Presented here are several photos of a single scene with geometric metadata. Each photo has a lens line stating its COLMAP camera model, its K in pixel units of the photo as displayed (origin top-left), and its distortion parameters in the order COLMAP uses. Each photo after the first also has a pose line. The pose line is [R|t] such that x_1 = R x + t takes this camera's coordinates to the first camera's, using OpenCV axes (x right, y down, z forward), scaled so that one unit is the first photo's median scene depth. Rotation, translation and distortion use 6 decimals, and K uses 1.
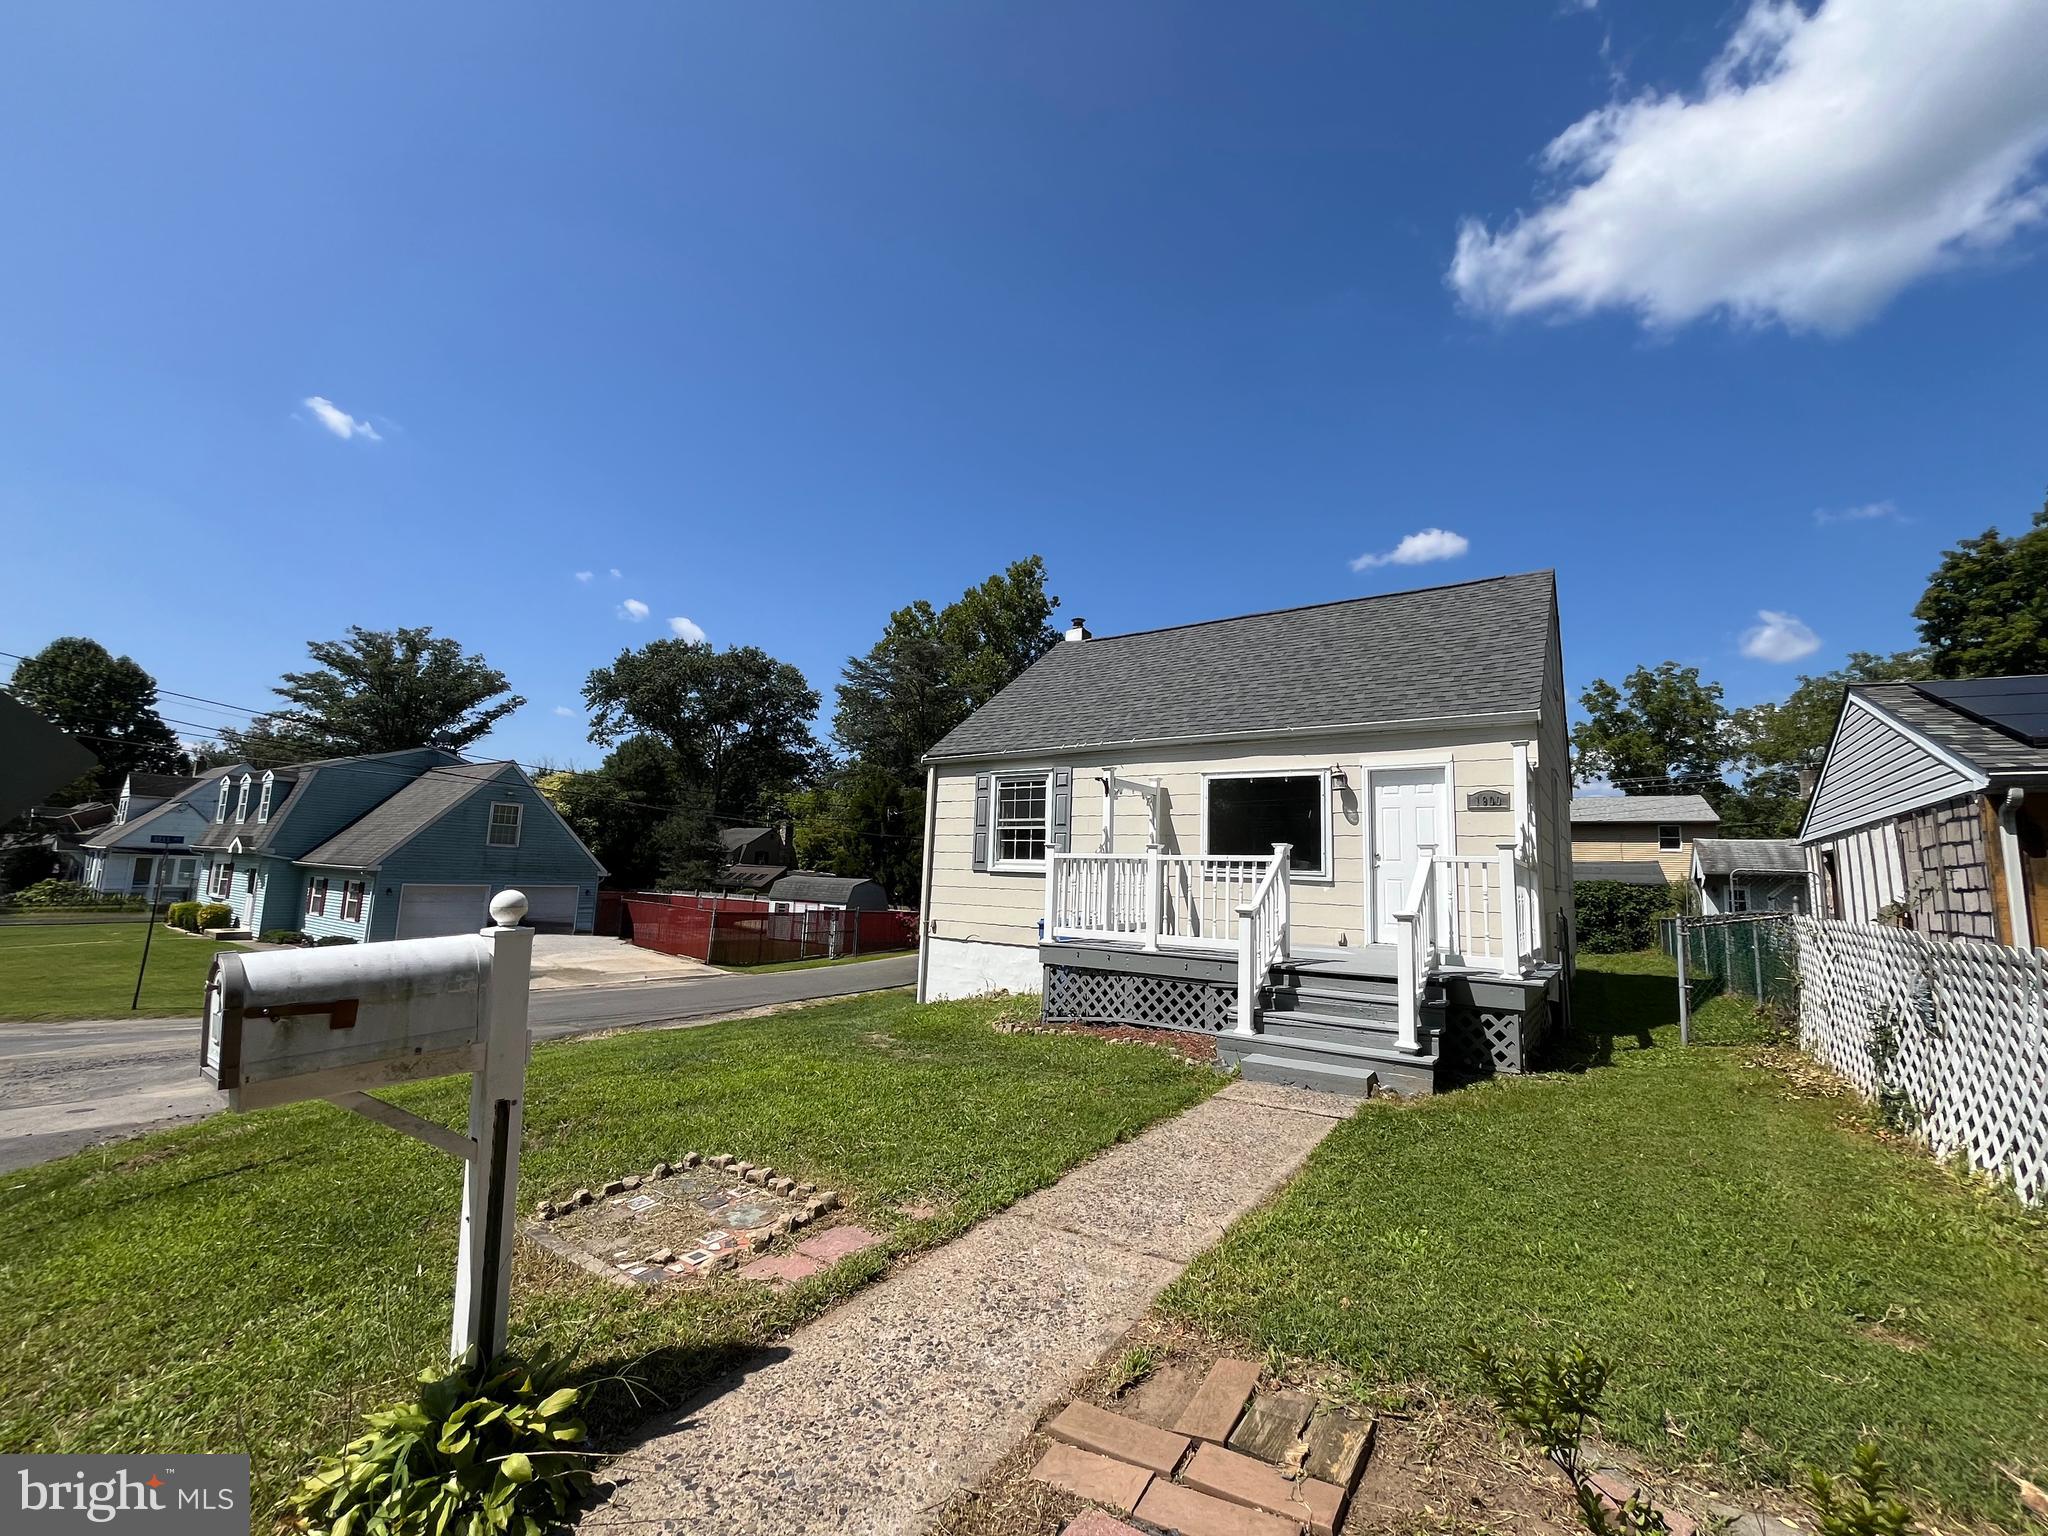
lens RADIAL K [[834.5, 0, 1023.6], [0, 834.5, 746.8], [0, 0, 1]] dist [0.001513, 0.000441]
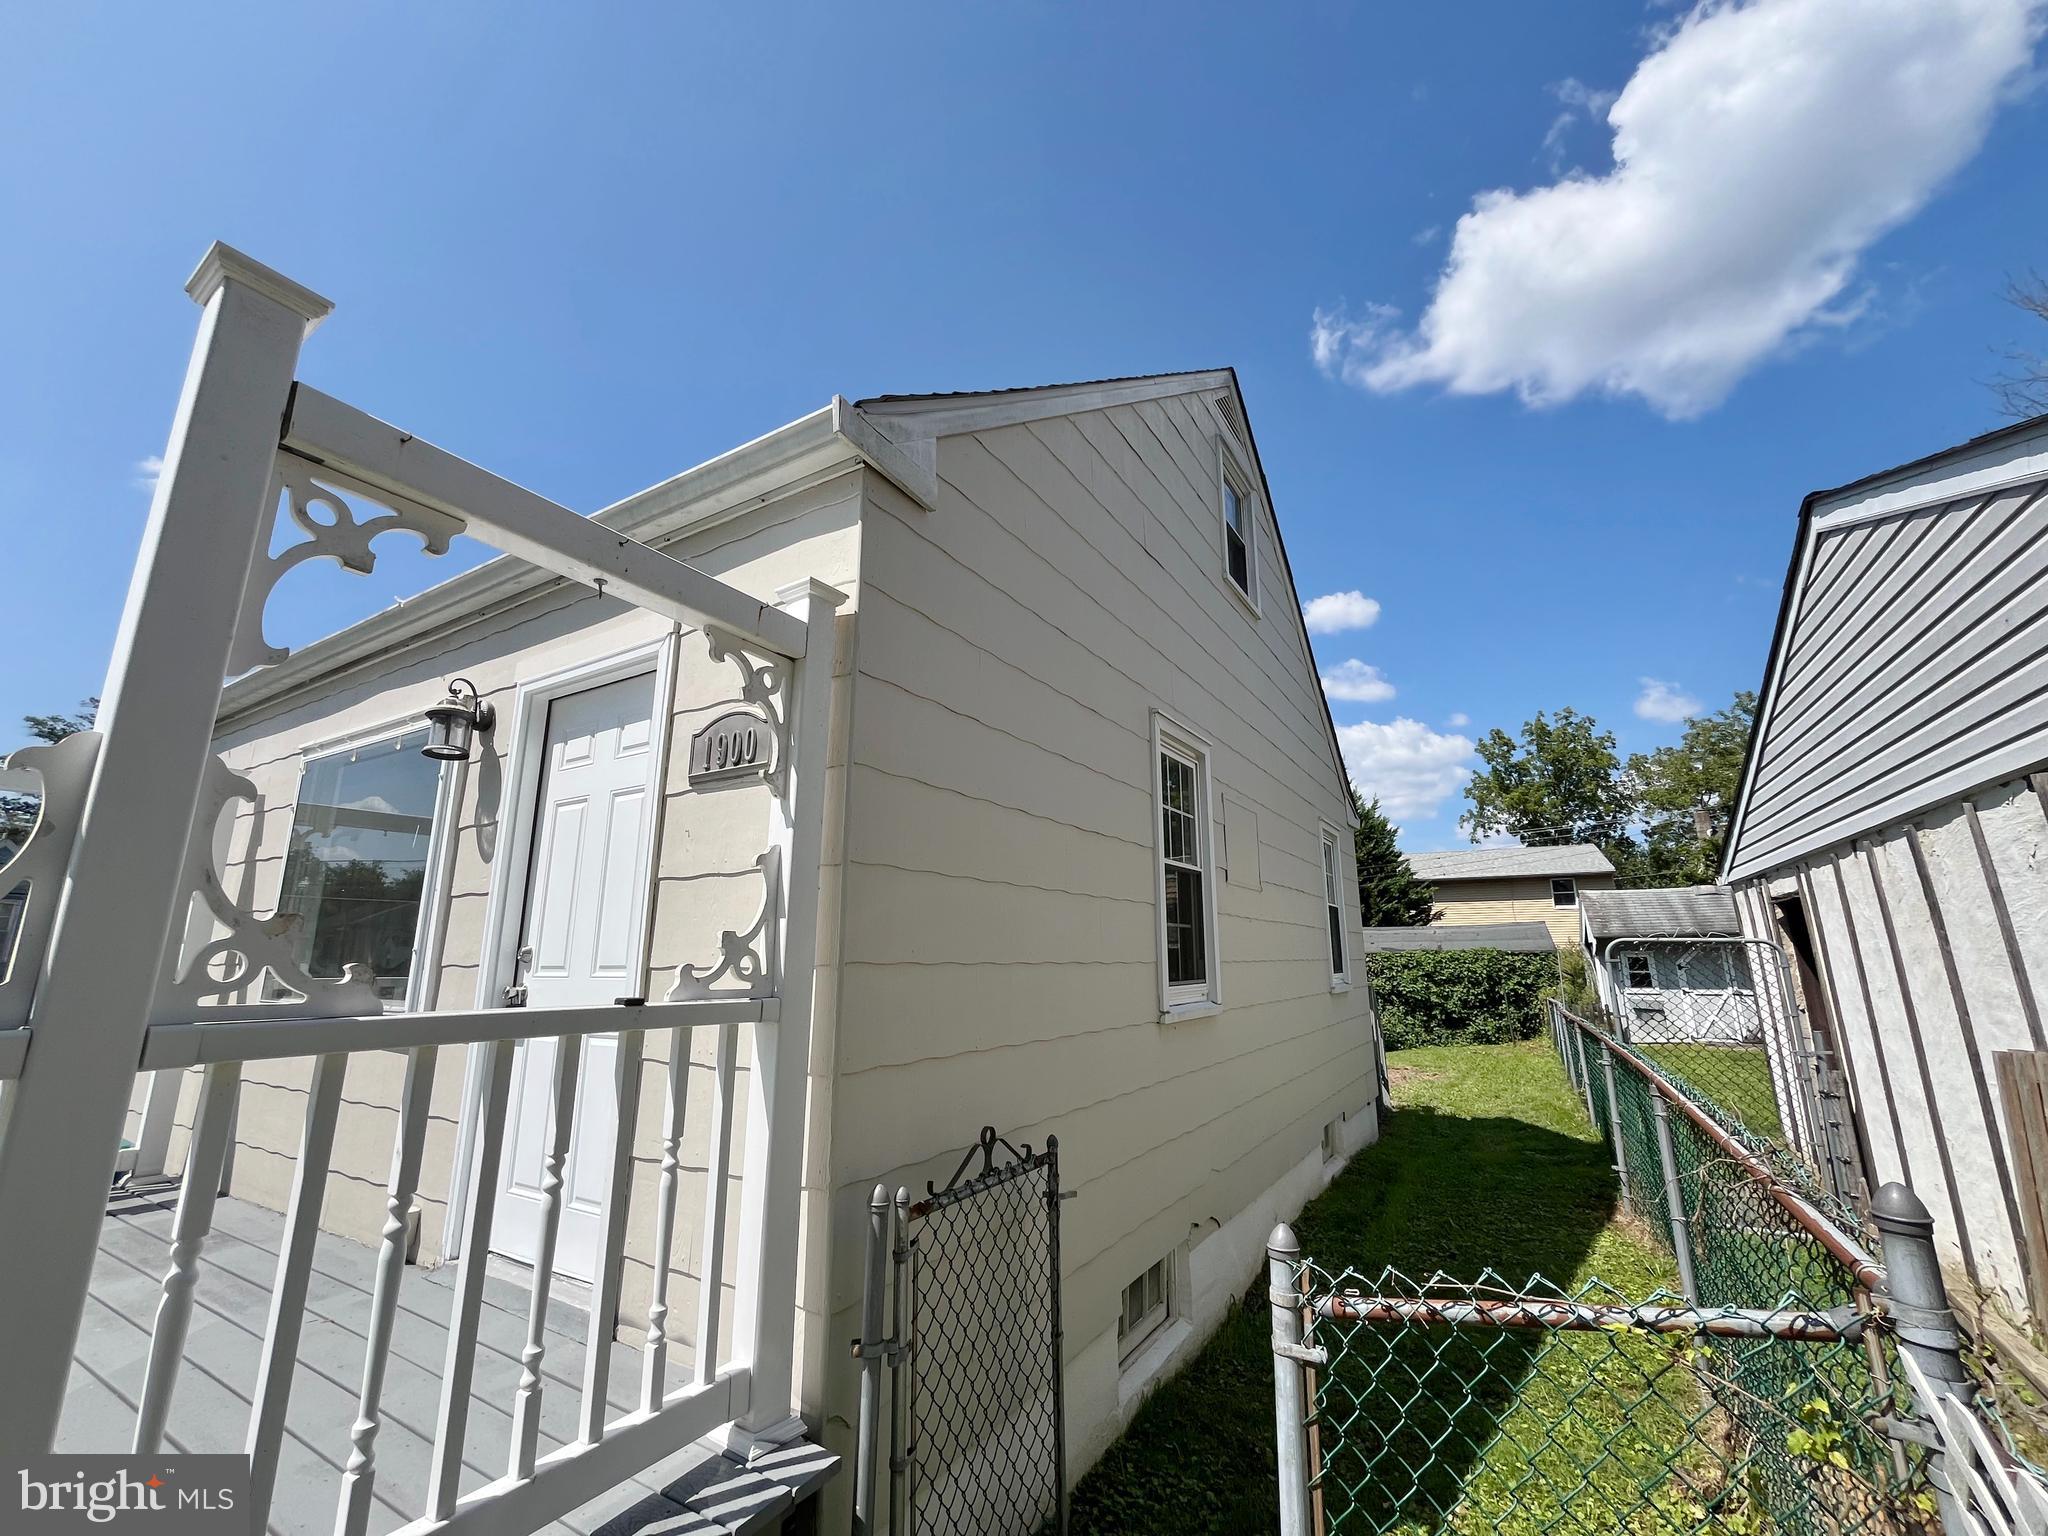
lens RADIAL K [[851.5, 0, 1018.7], [0, 851.5, 766.9], [0, 0, 1]] dist [0.005197, 0.000998]
pose [[0.996324, -0.026789, 0.081371, 0.129379], [0.032294, 0.997223, -0.067108, 0.018717], [-0.079347, 0.069490, 0.994422, 0.144718]]
